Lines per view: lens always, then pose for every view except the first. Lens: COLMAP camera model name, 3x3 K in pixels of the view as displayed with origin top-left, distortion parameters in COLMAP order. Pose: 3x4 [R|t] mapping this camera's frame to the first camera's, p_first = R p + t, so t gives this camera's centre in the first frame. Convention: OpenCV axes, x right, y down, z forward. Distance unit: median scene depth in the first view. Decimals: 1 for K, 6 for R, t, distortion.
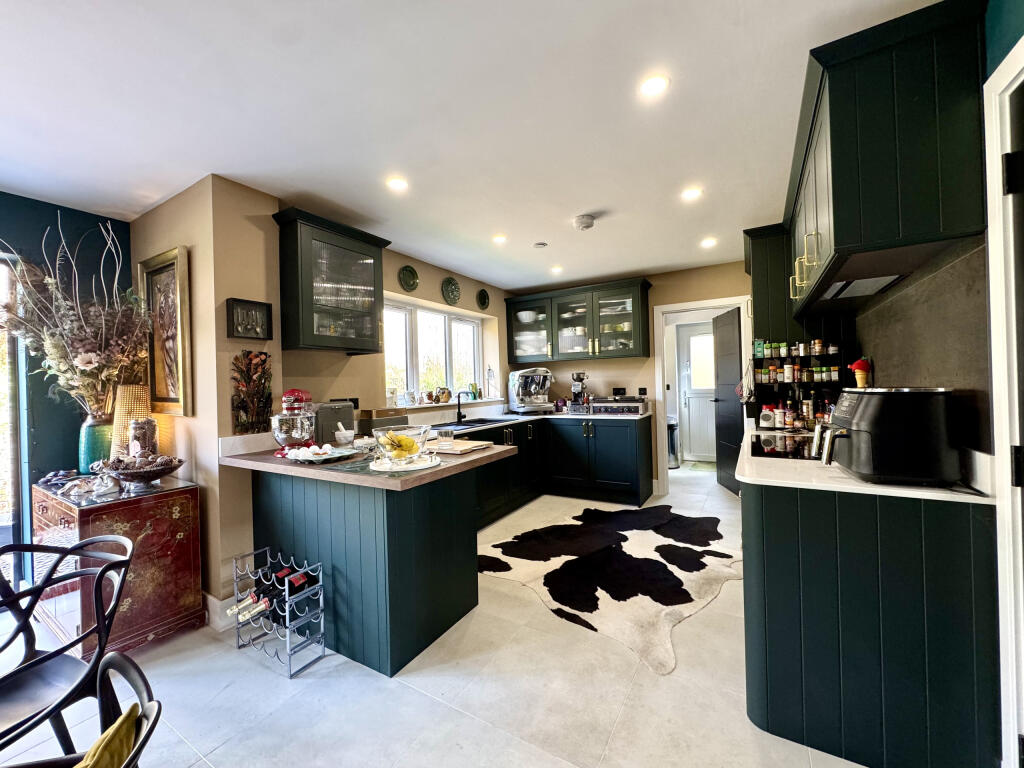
lens RADIAL K [[408.0, 0, 513.9], [0, 408.0, 386.2], [0, 0, 1]] dist [-0.003122, 0.000104]
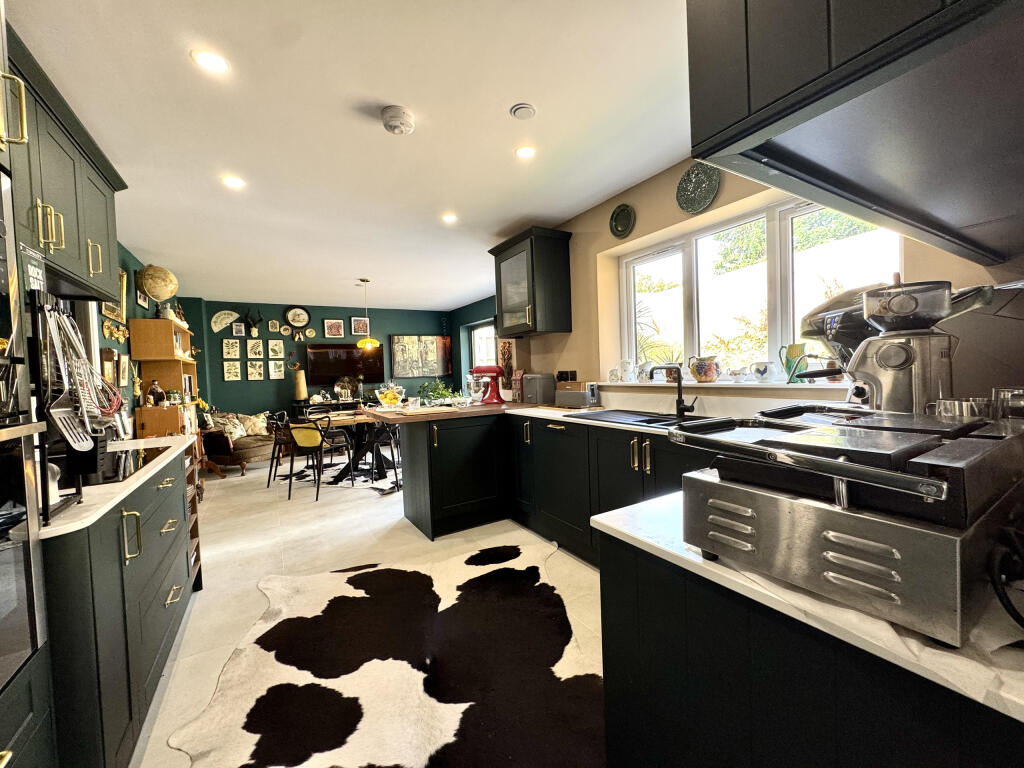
lens RADIAL K [[408.0, 0, 511.4], [0, 408.0, 385.8], [0, 0, 1]] dist [-0.003122, 0.000104]
pose [[-0.474547, 0.078389, -0.876732, 0.820371], [0.046881, 0.996864, 0.063755, -0.010357], [0.878981, -0.010848, -0.476734, 1.737742]]
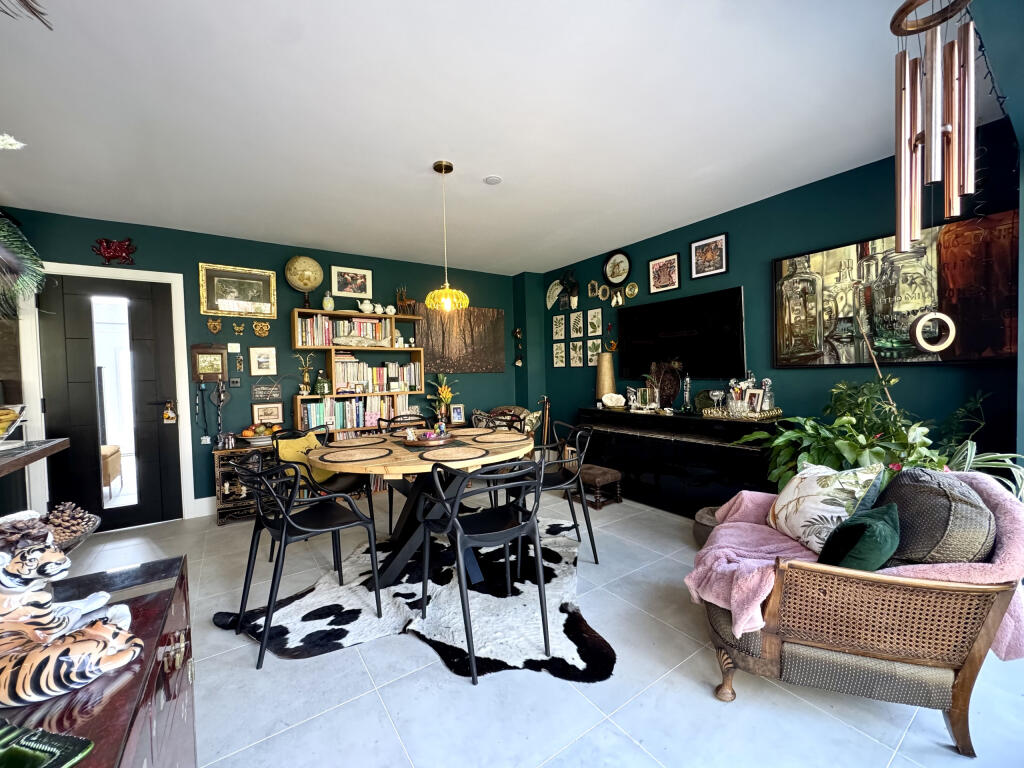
lens RADIAL K [[408.0, 0, 512.2], [0, 408.0, 382.5], [0, 0, 1]] dist [-0.003122, 0.000104]
pose [[-0.910900, 0.041907, 0.410493, -1.241629], [0.053805, 0.998399, 0.017470, 0.068402], [-0.409103, 0.038000, -0.911696, 0.947820]]
